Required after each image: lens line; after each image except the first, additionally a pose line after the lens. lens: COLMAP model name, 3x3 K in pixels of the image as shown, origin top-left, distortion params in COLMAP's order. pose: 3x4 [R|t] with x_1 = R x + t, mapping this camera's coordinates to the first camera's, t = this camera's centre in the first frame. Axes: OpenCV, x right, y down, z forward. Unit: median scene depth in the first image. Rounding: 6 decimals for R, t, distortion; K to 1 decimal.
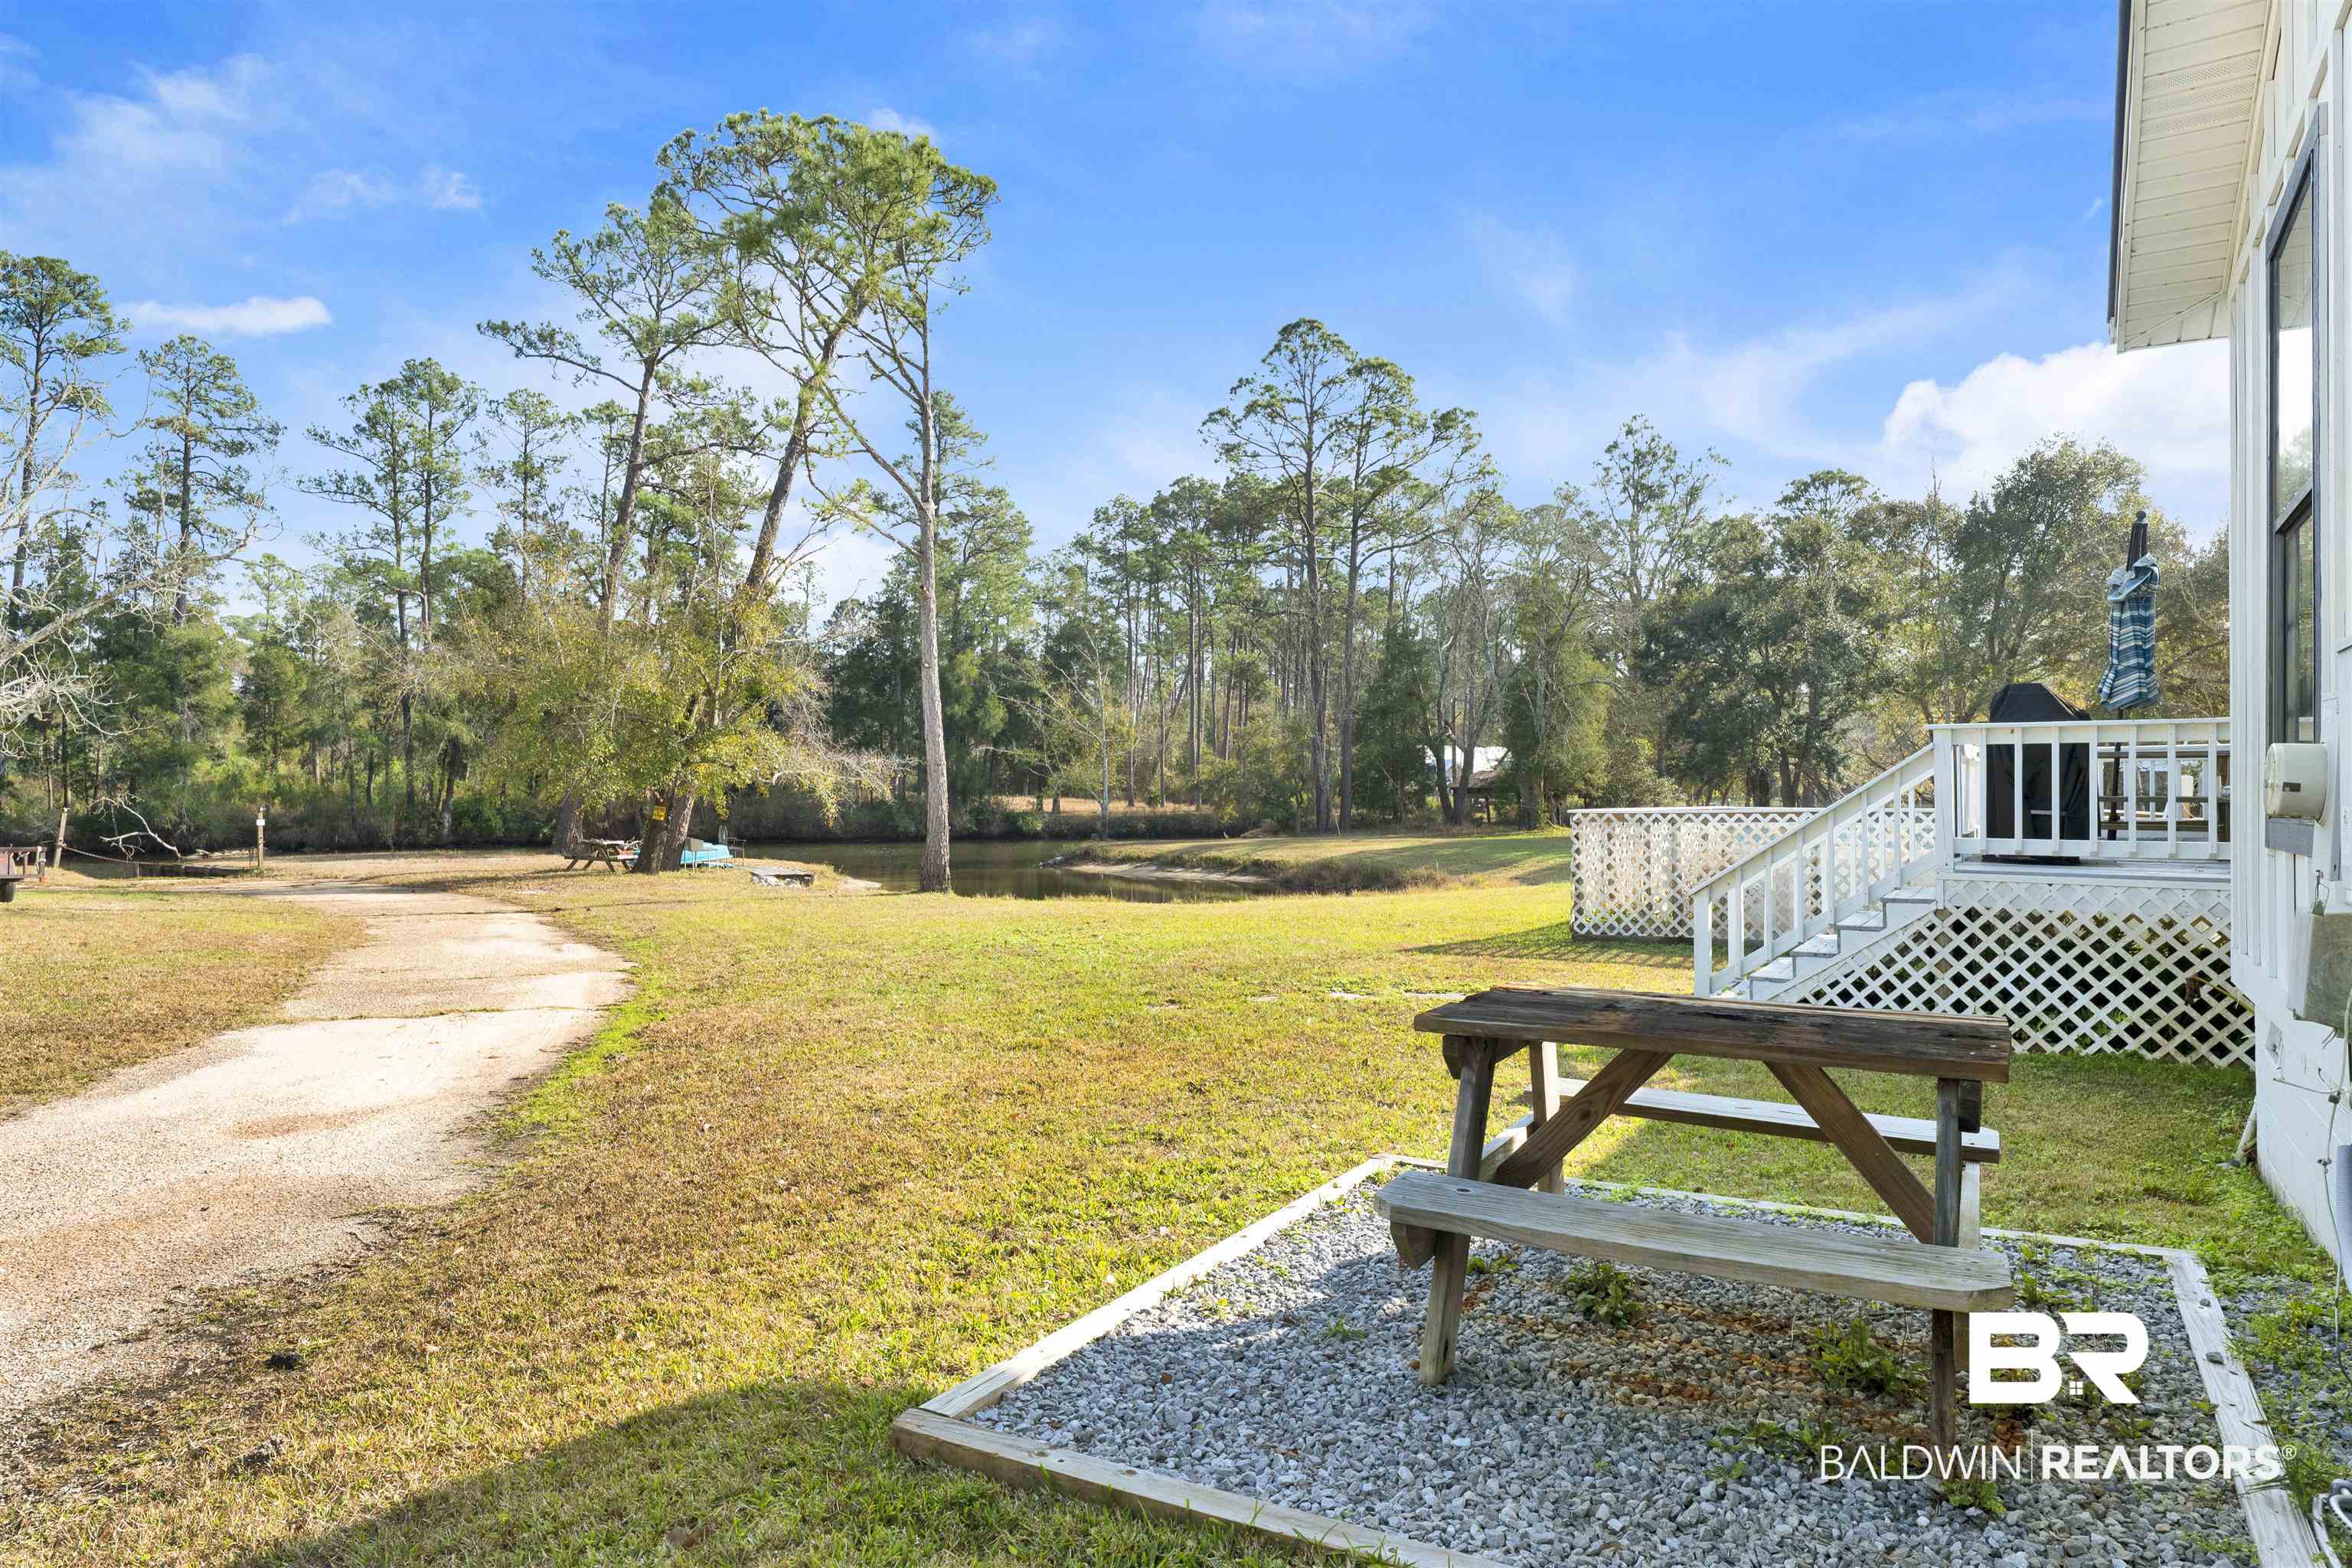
lens RADIAL K [[1420.8, 0, 1180.1], [0, 1420.8, 778.8], [0, 0, 1]] dist [0.002168, 0.000861]
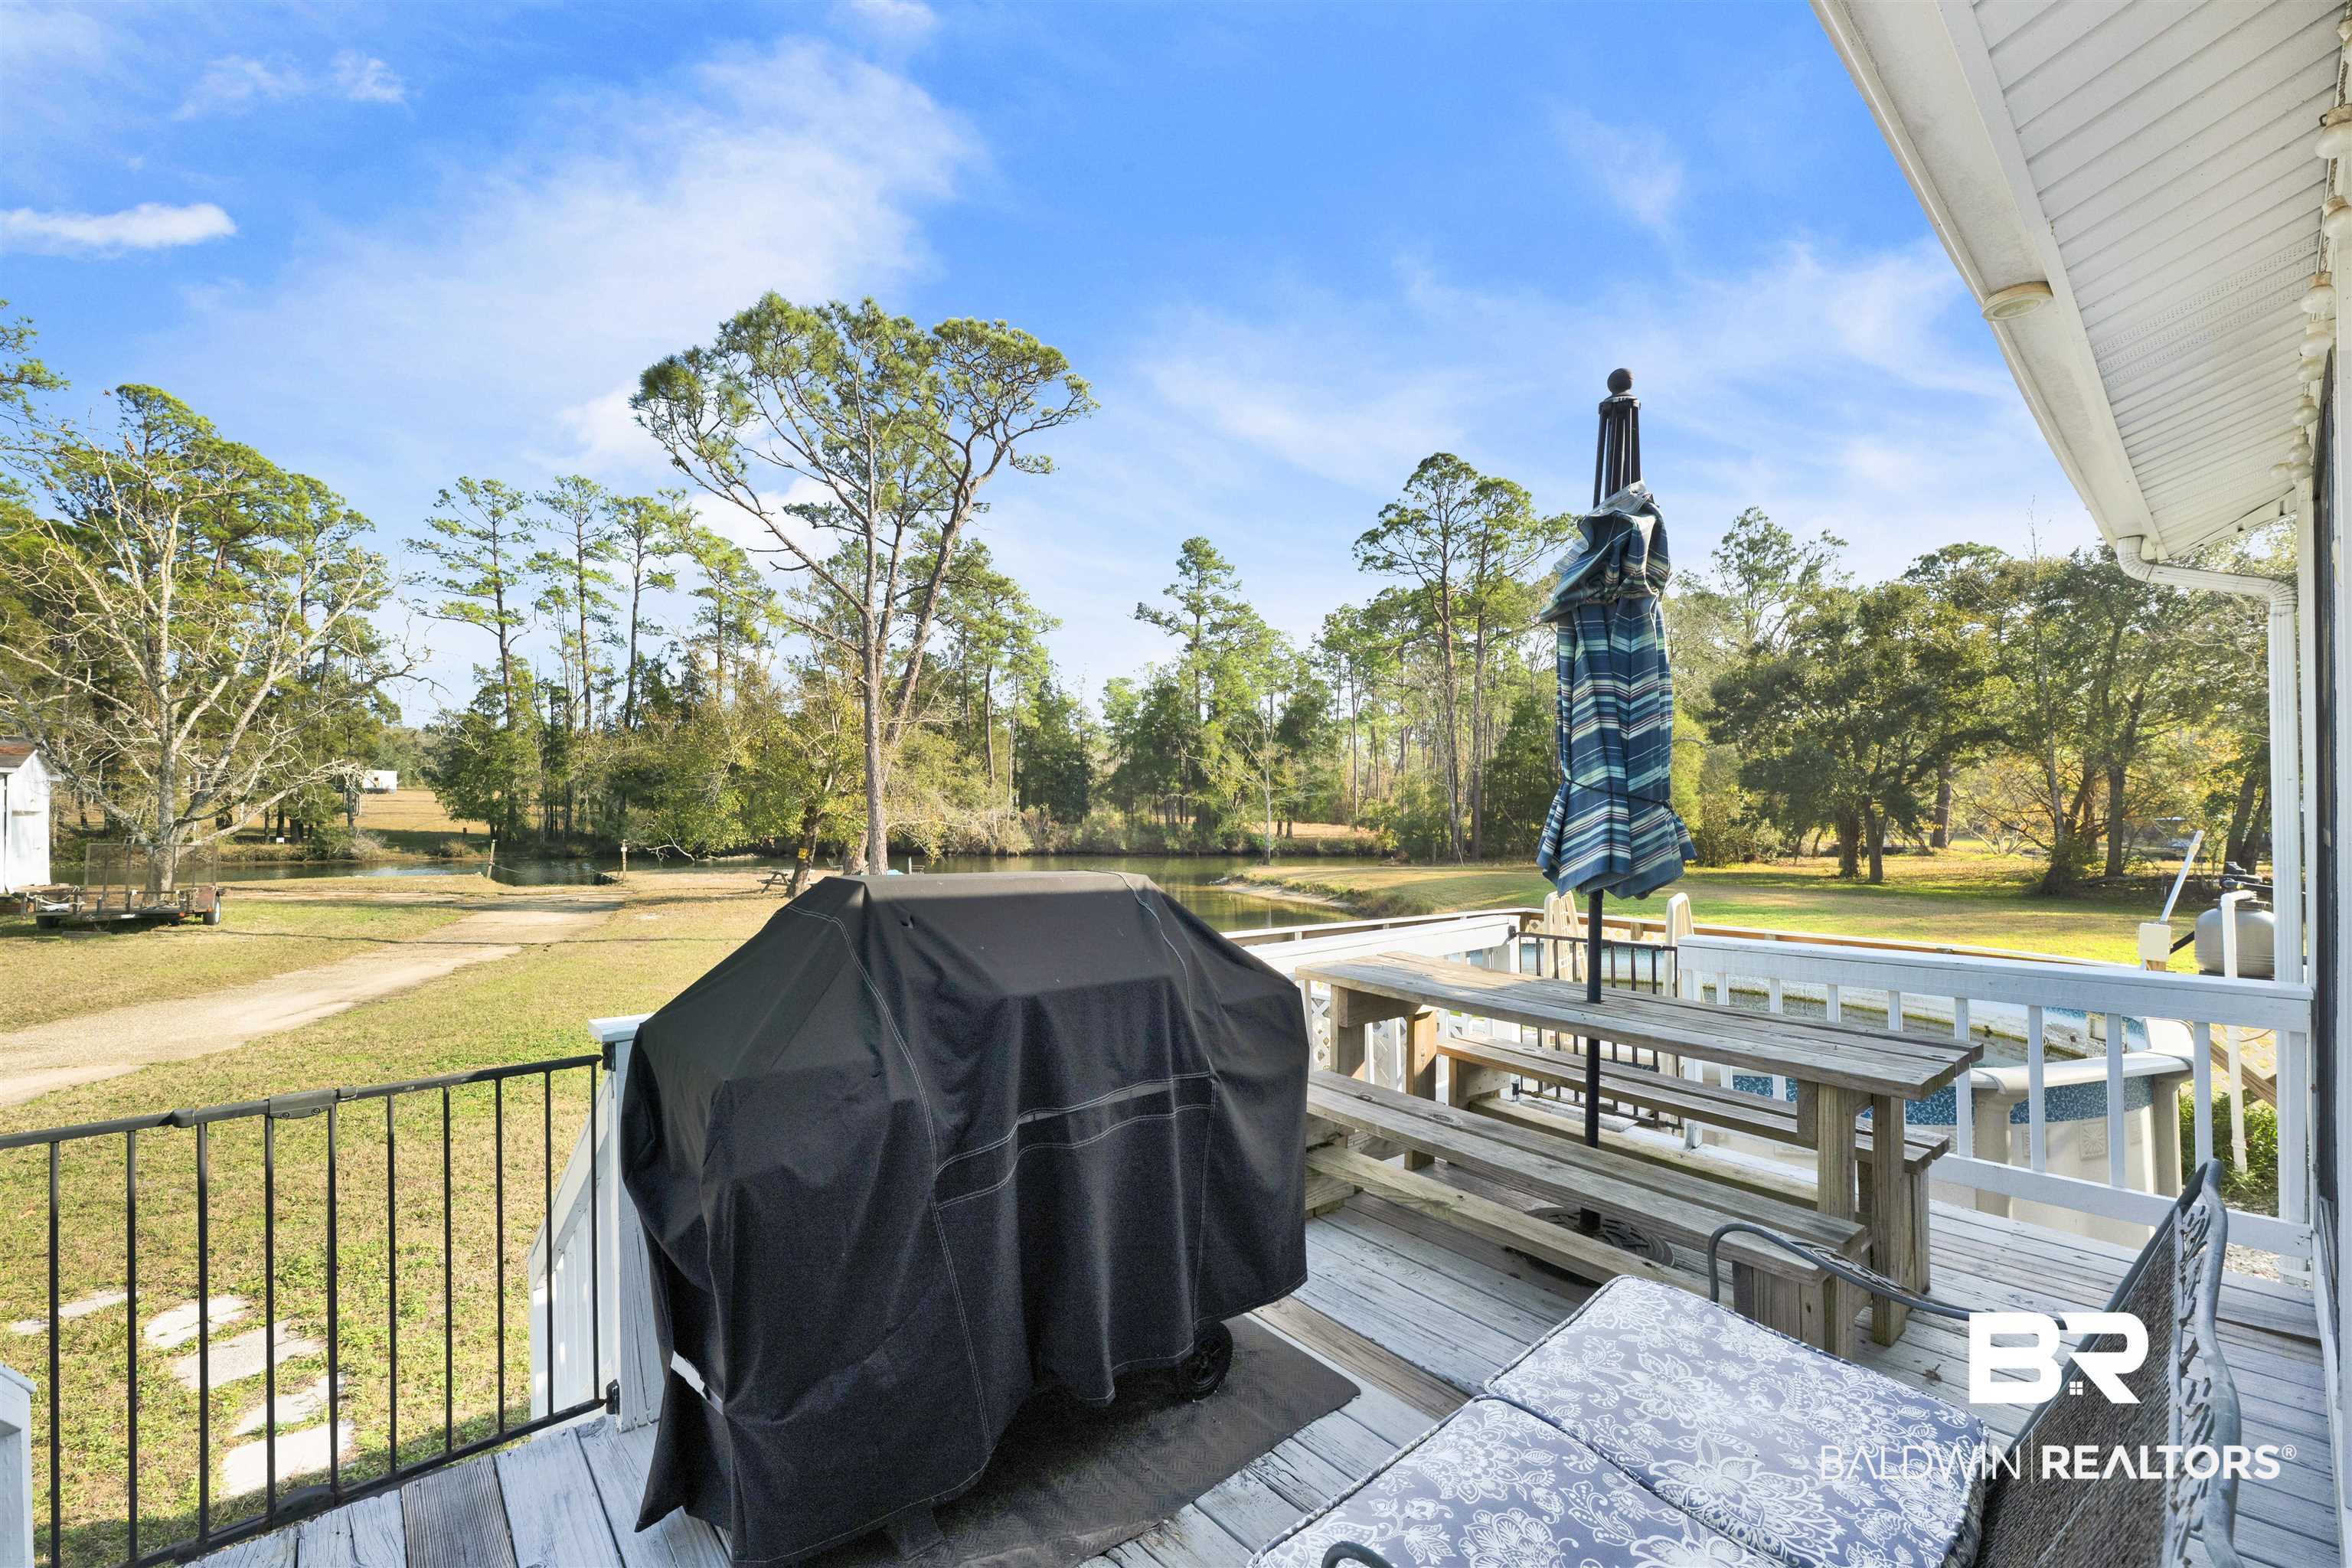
lens RADIAL K [[930.8, 0, 1185.5], [0, 930.8, 803.3], [0, 0, 1]] dist [0.003746, 0.000259]
pose [[0.952506, 0.006767, -0.304443, 0.128237], [-0.006175, 0.999977, 0.002909, -0.014973], [0.304456, -0.000891, 0.952526, 0.146523]]
